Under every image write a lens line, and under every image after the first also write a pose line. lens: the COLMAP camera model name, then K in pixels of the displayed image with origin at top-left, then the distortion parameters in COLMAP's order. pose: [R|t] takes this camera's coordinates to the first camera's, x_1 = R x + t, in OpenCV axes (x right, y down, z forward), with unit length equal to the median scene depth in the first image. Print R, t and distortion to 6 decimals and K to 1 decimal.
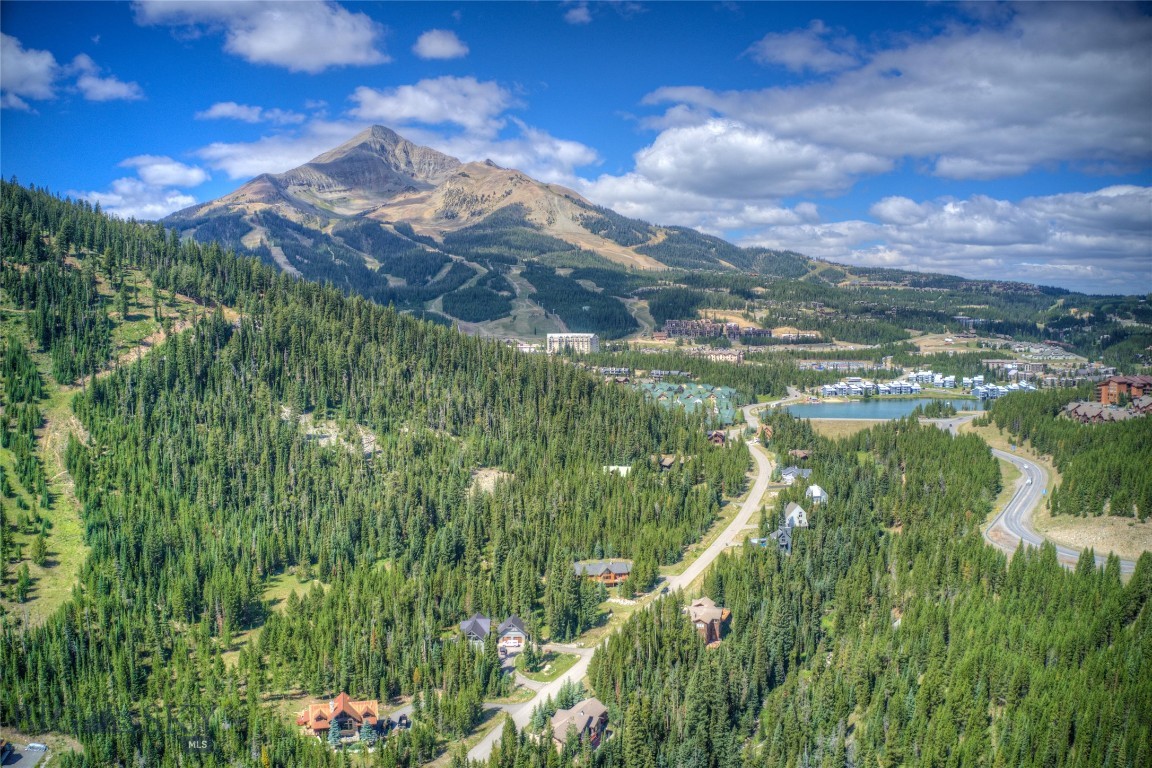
lens RADIAL K [[905.5, 0, 579.9], [0, 905.5, 393.9], [0, 0, 1]] dist [-0.189654, 0.024634]
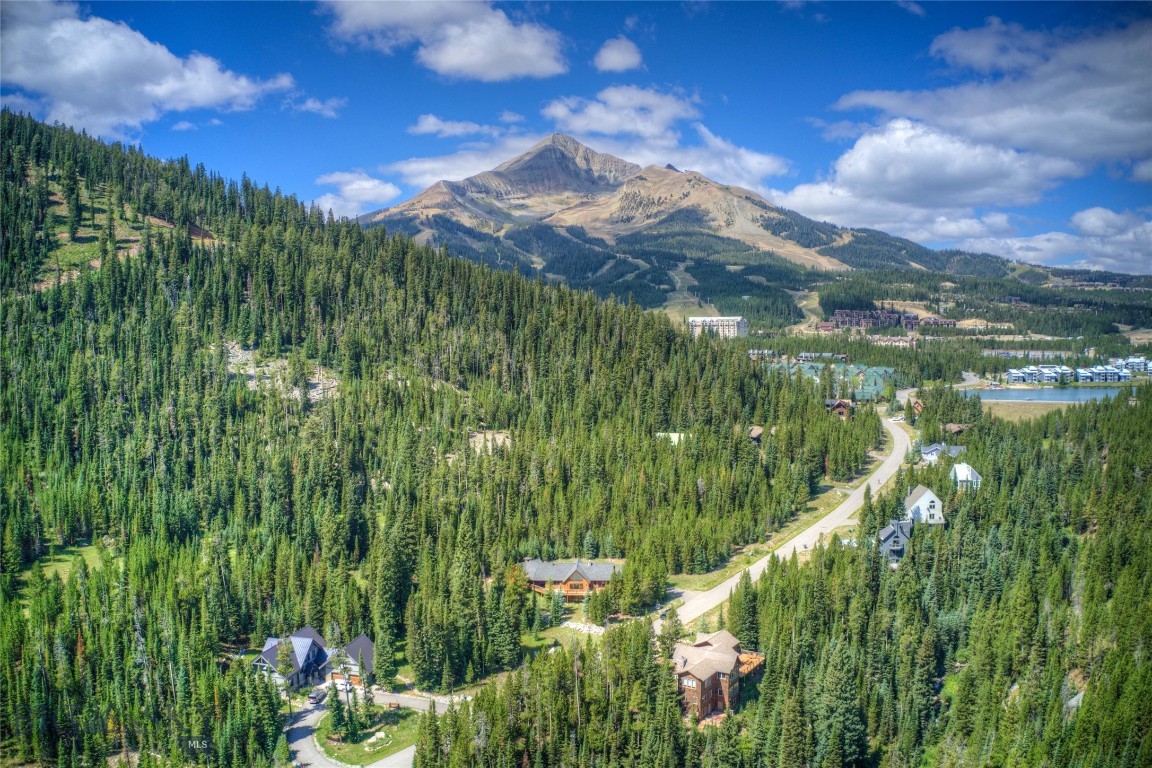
lens RADIAL K [[905.5, 0, 579.9], [0, 905.5, 393.9], [0, 0, 1]] dist [-0.189654, 0.024634]
pose [[0.977068, 0.013267, -0.212514, 0.105882], [-0.017431, 0.999691, -0.017730, 0.057062], [0.212213, 0.021027, 0.976997, 0.271678]]
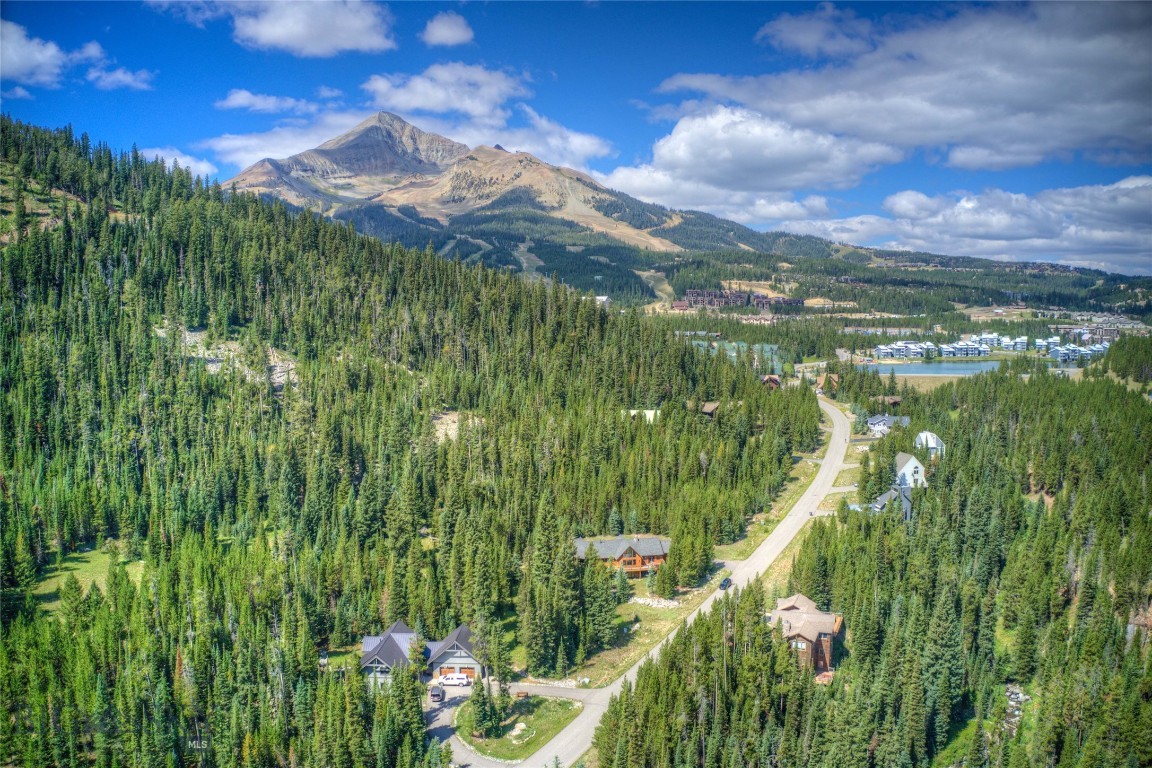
lens RADIAL K [[908.3, 0, 576.0], [0, 908.3, 384.0], [0, 0, 1]] dist [-0.189078, 0.047752]
pose [[0.999818, -0.002129, -0.018945, 0.003945], [0.001945, 0.999951, -0.009745, 0.059745], [0.018965, 0.009706, 0.999773, 0.259720]]
